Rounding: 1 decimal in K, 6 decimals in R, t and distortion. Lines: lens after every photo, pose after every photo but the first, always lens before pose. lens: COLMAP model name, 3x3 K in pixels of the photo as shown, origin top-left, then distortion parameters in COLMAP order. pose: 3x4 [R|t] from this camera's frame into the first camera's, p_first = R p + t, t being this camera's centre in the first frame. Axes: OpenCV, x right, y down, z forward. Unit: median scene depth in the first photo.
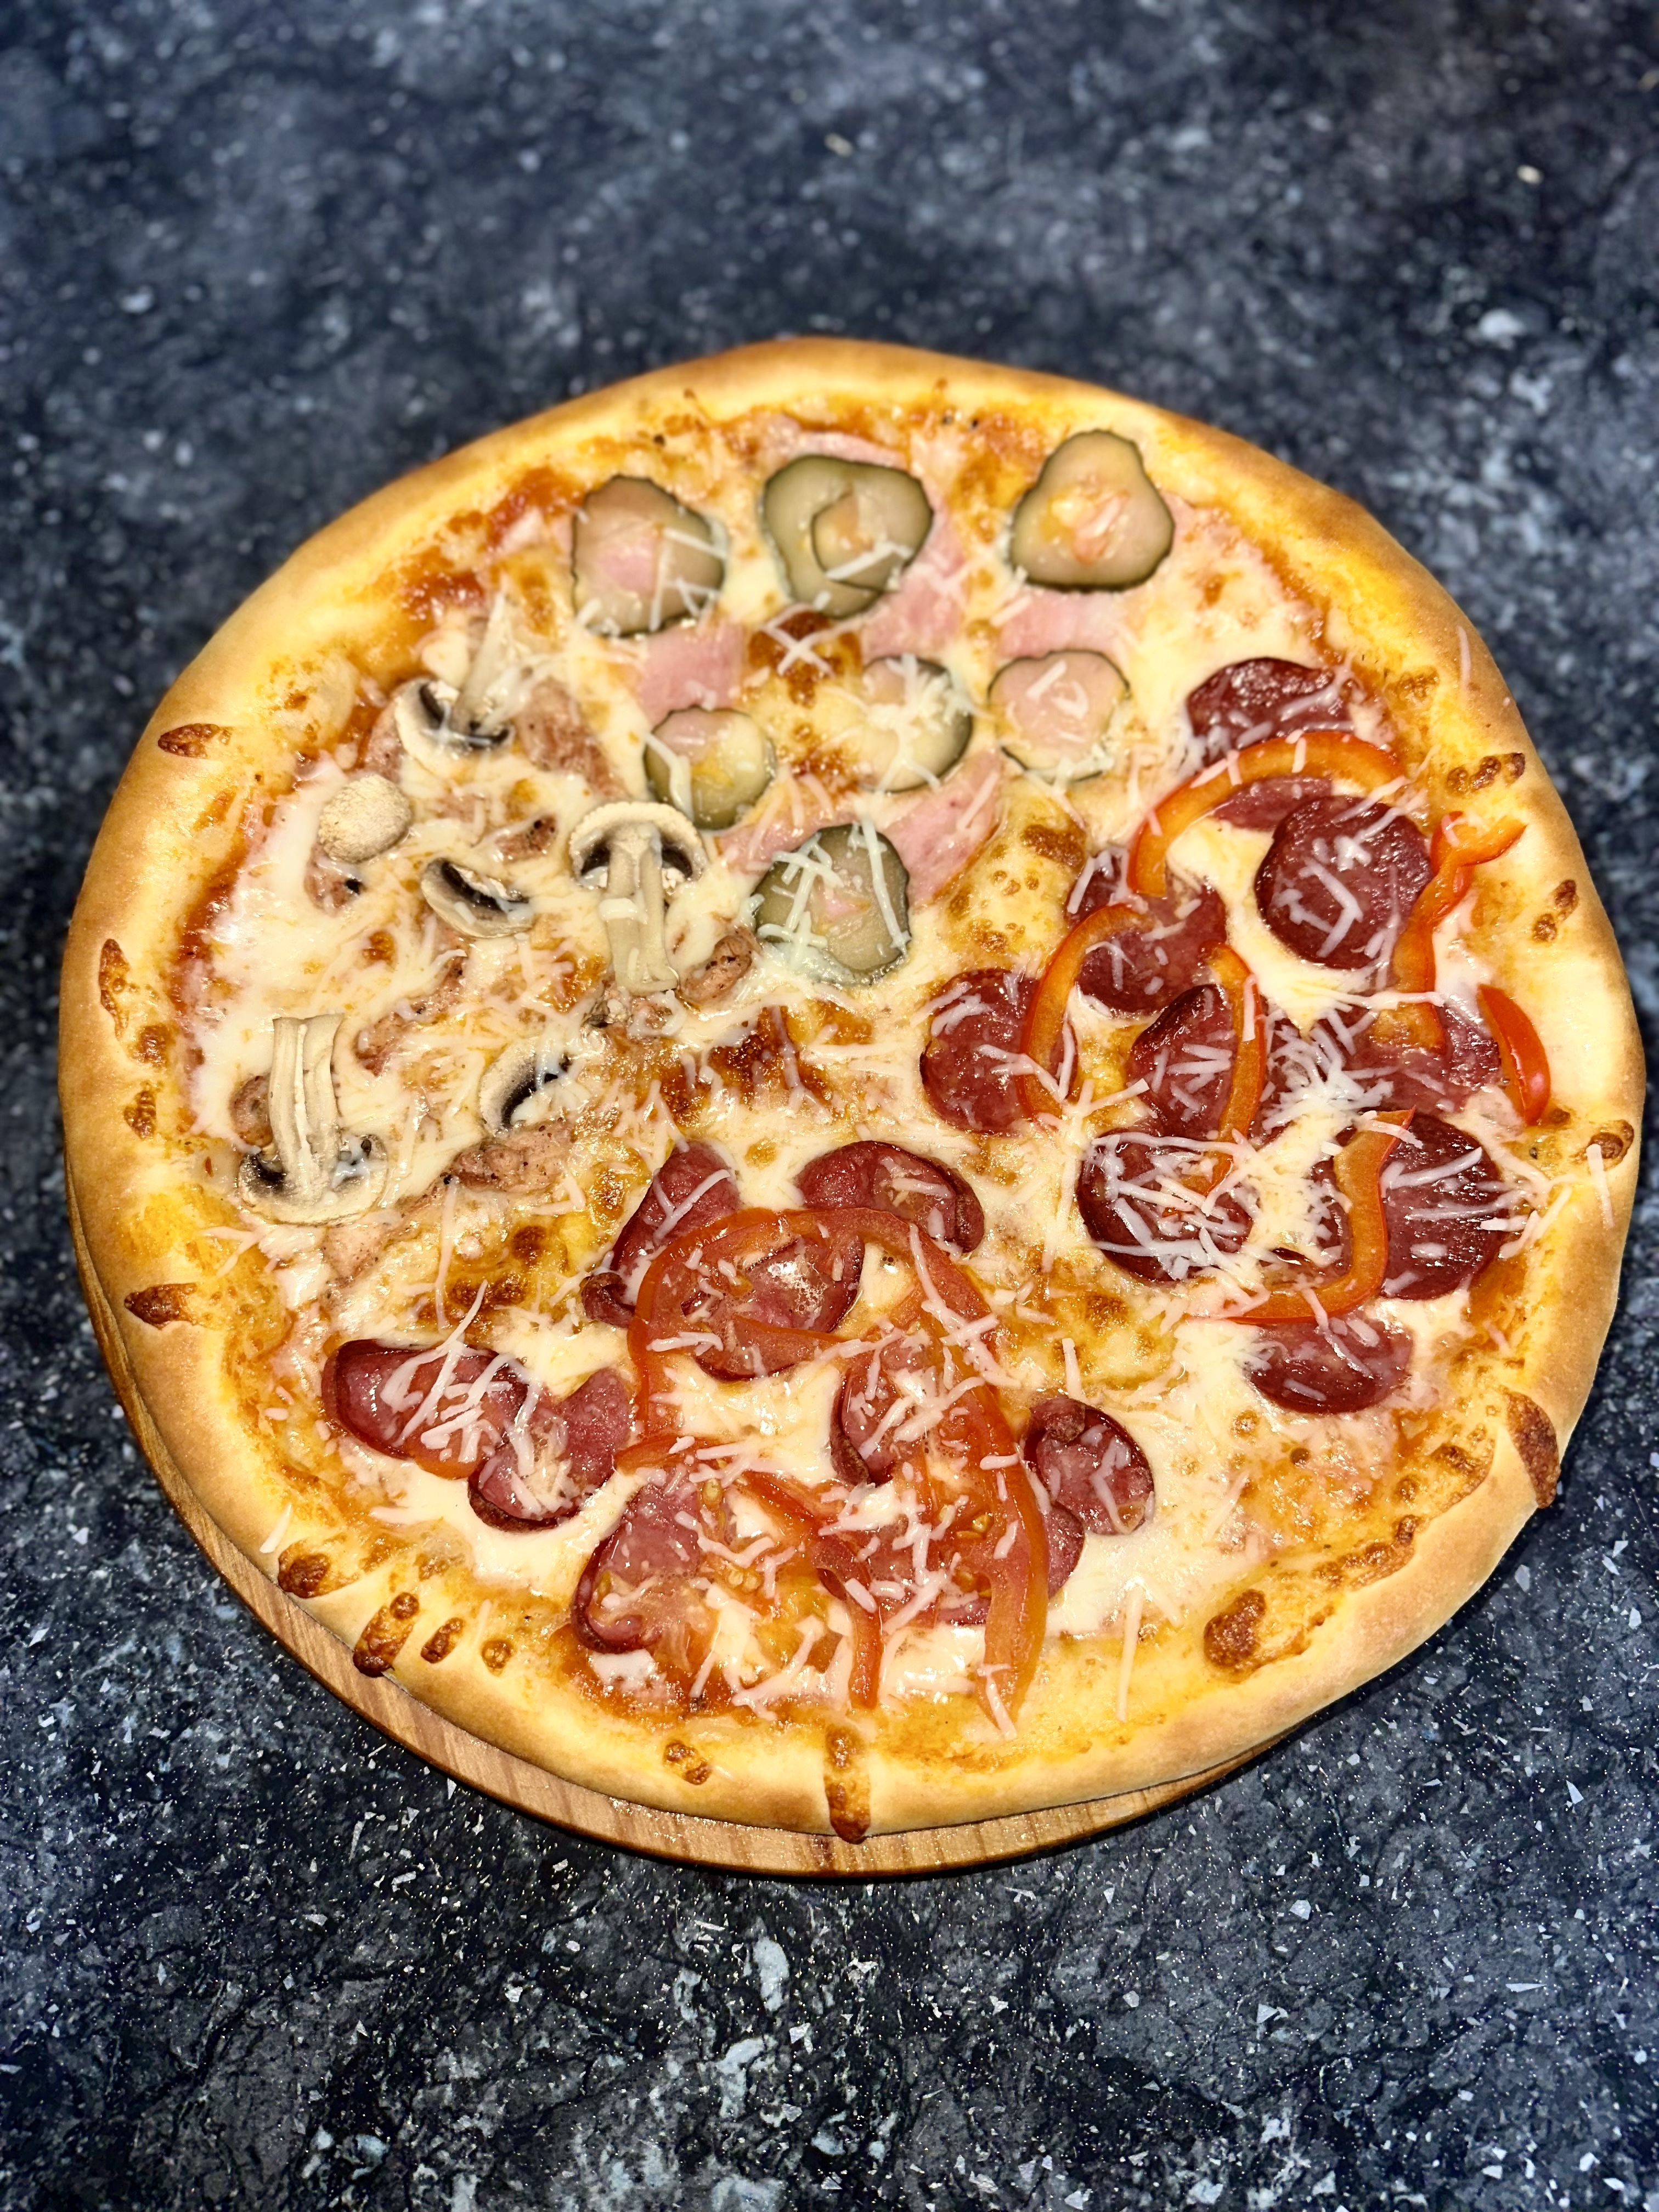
lens RADIAL K [[1580.2, 0, 826.6], [0, 1580.2, 1117.0], [0, 0, 1]] dist [-0.034387, 0.012557]
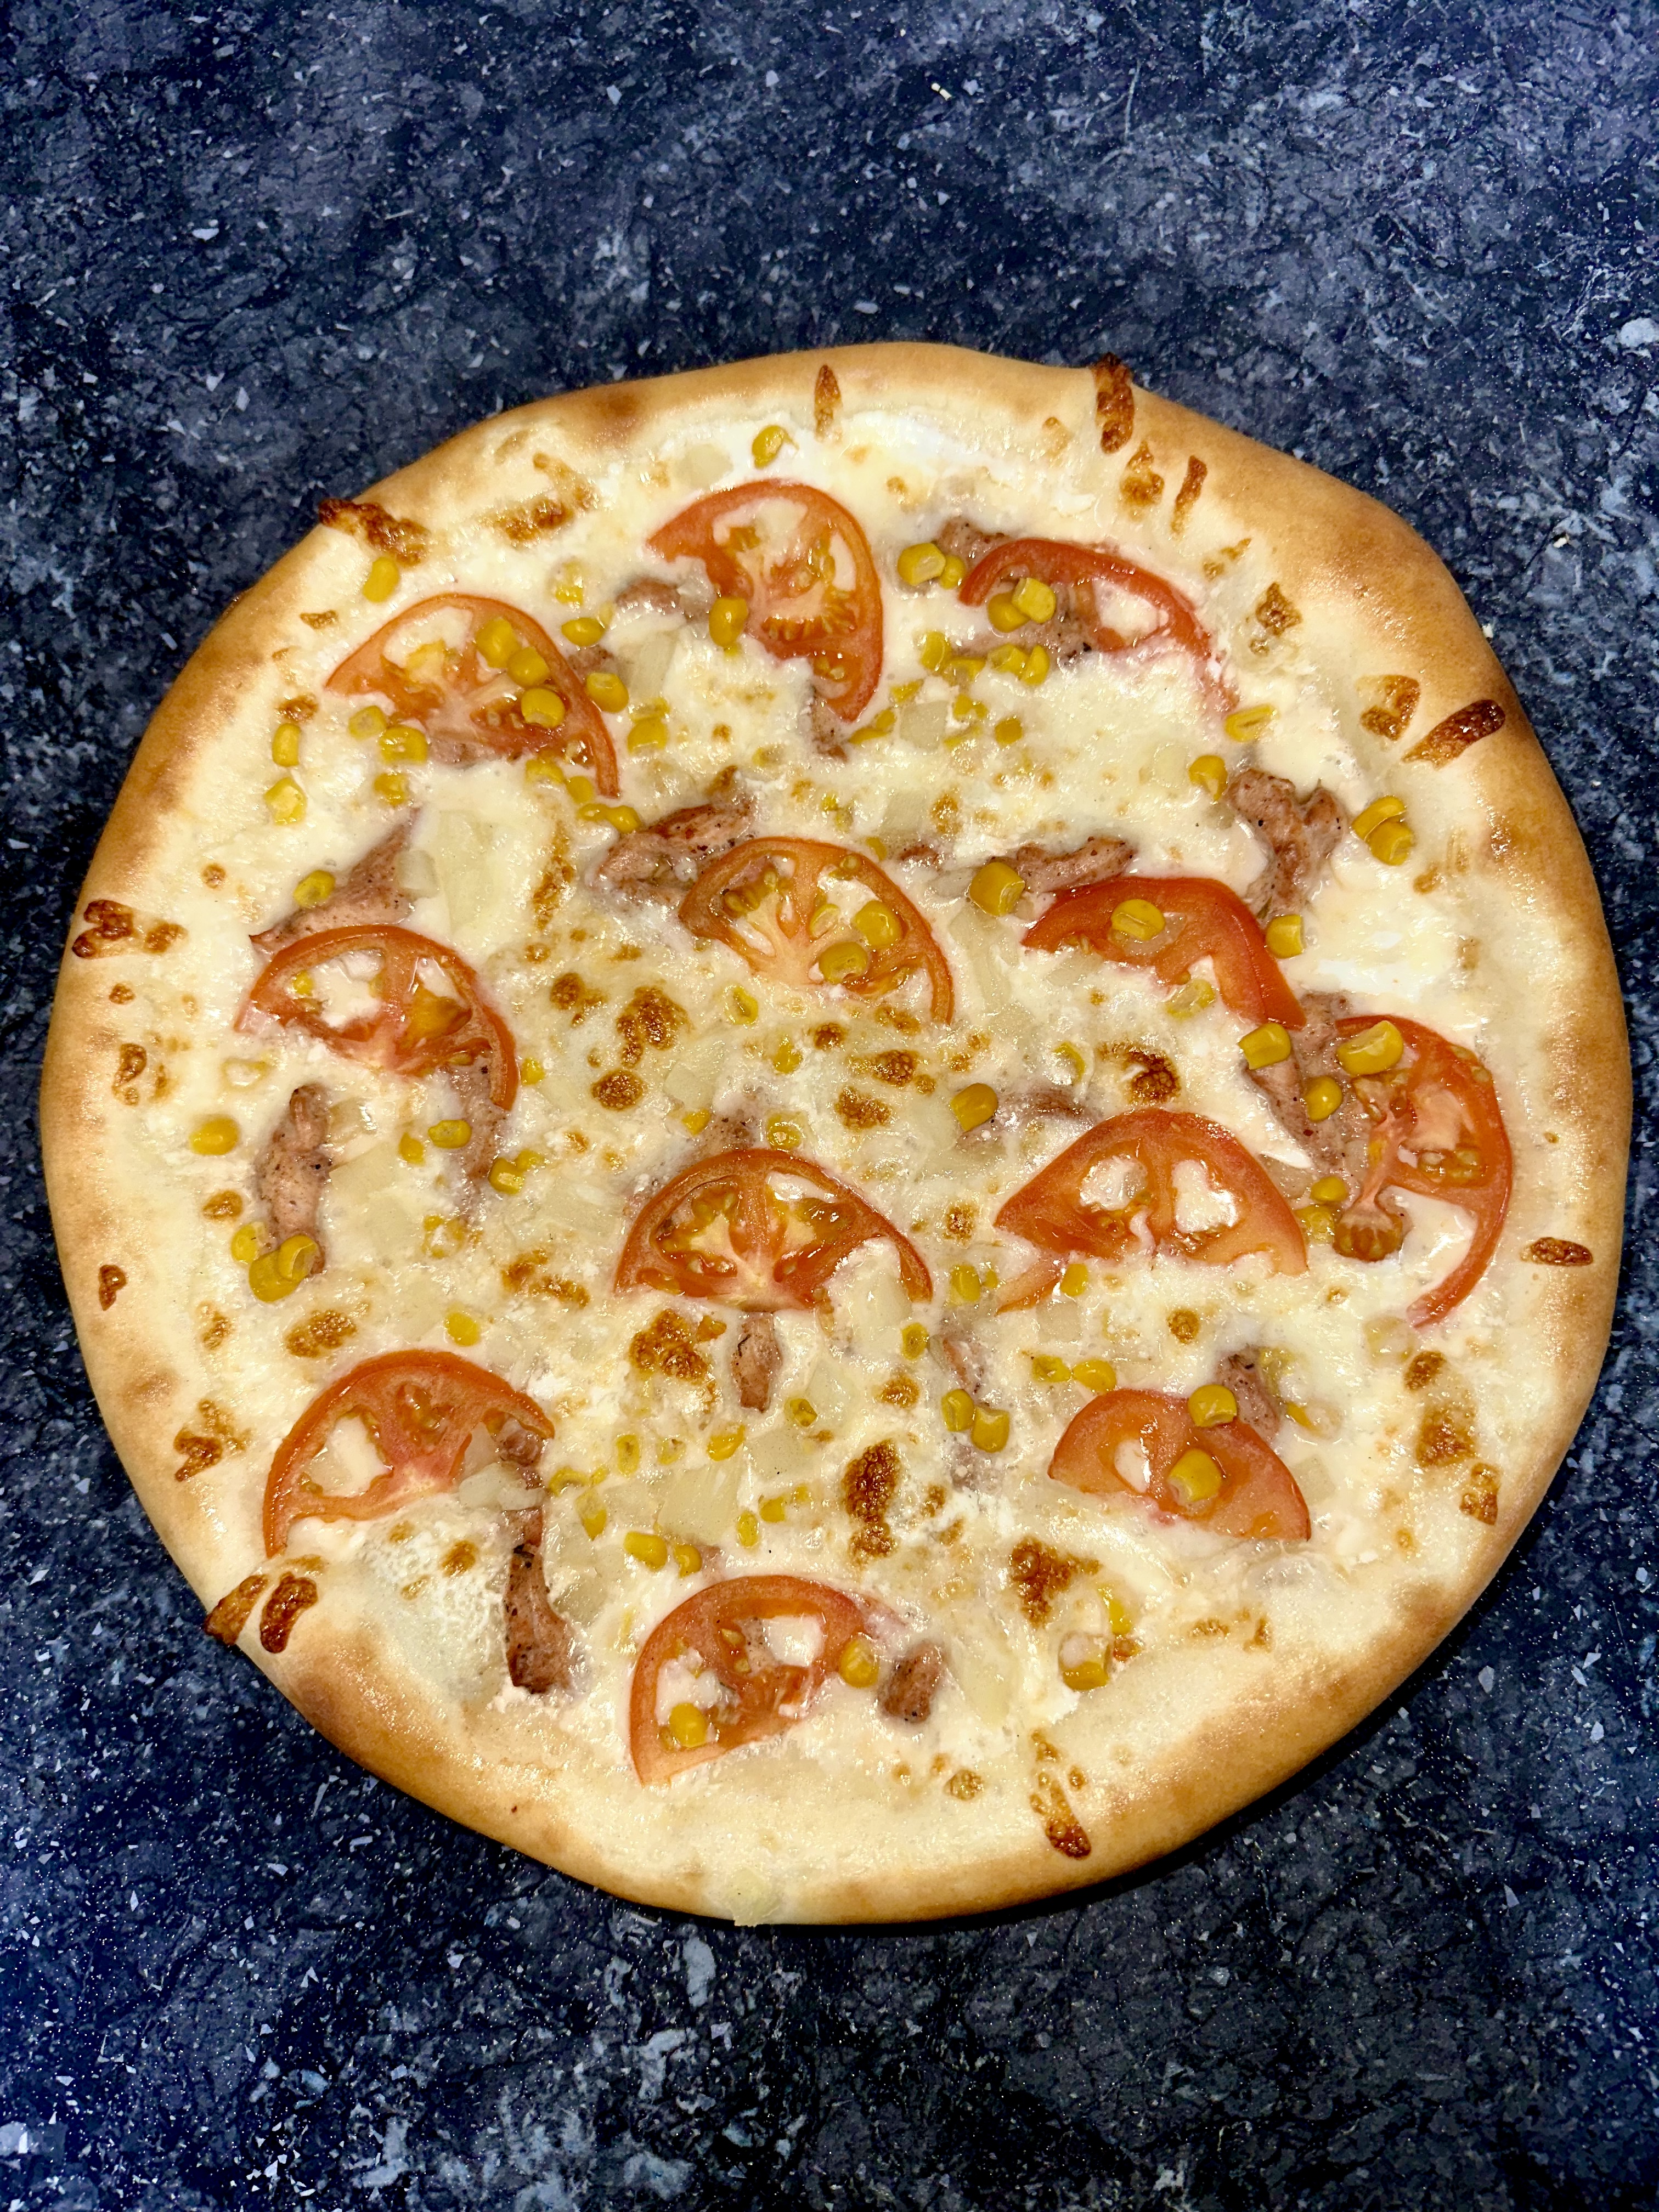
lens RADIAL K [[1580.2, 0, 826.6], [0, 1580.2, 1117.0], [0, 0, 1]] dist [-0.034387, 0.012557]
pose [[0.994013, 0.085437, -0.068104, 0.071325], [-0.079161, 0.992785, 0.090065, -0.116656], [0.075307, -0.084135, 0.993605, 0.020817]]
